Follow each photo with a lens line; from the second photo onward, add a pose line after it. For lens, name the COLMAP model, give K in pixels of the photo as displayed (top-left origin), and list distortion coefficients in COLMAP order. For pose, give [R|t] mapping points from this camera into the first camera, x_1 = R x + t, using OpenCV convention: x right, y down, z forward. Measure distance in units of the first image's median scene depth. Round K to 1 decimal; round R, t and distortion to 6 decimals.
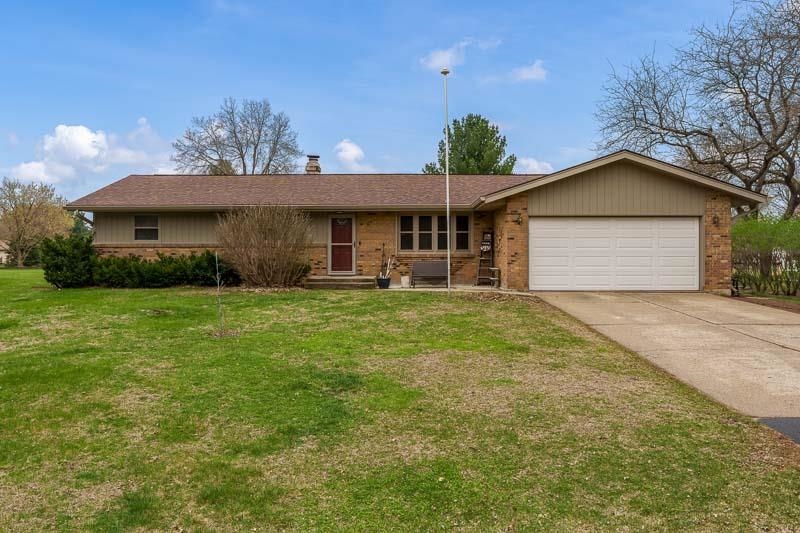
lens RADIAL K [[643.7, 0, 387.0], [0, 643.7, 266.9], [0, 0, 1]] dist [0.002704, 0.003161]
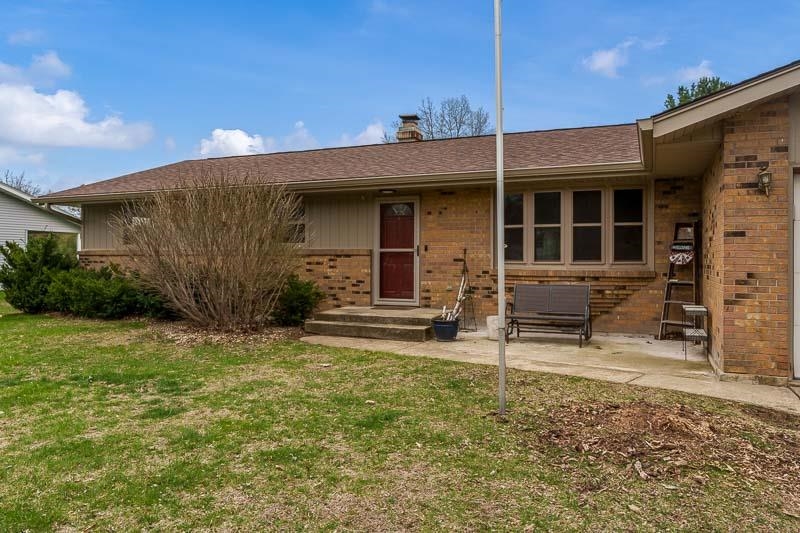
lens RADIAL K [[586.5, 0, 400.0], [0, 586.5, 266.5], [0, 0, 1]] dist [0.002059, 0.002480]
pose [[0.931131, 0.008198, -0.364592, 0.118315], [-0.010852, 0.999927, -0.005230, -0.018825], [0.364522, 0.008826, 0.931153, 0.537427]]
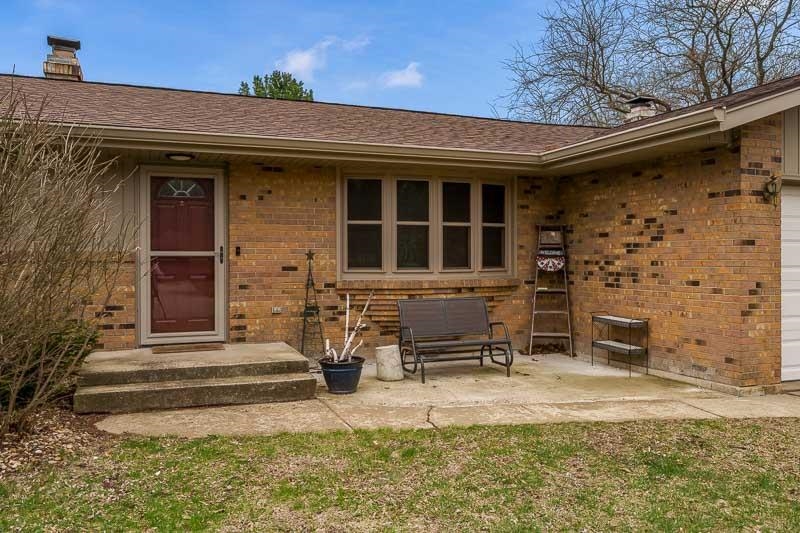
lens RADIAL K [[643.7, 0, 387.0], [0, 643.7, 266.9], [0, 0, 1]] dist [0.002704, 0.003161]
pose [[0.919014, -0.005746, 0.394182, -0.106932], [0.007495, 0.999968, -0.002897, -0.026749], [-0.394153, 0.005617, 0.919028, 0.650379]]
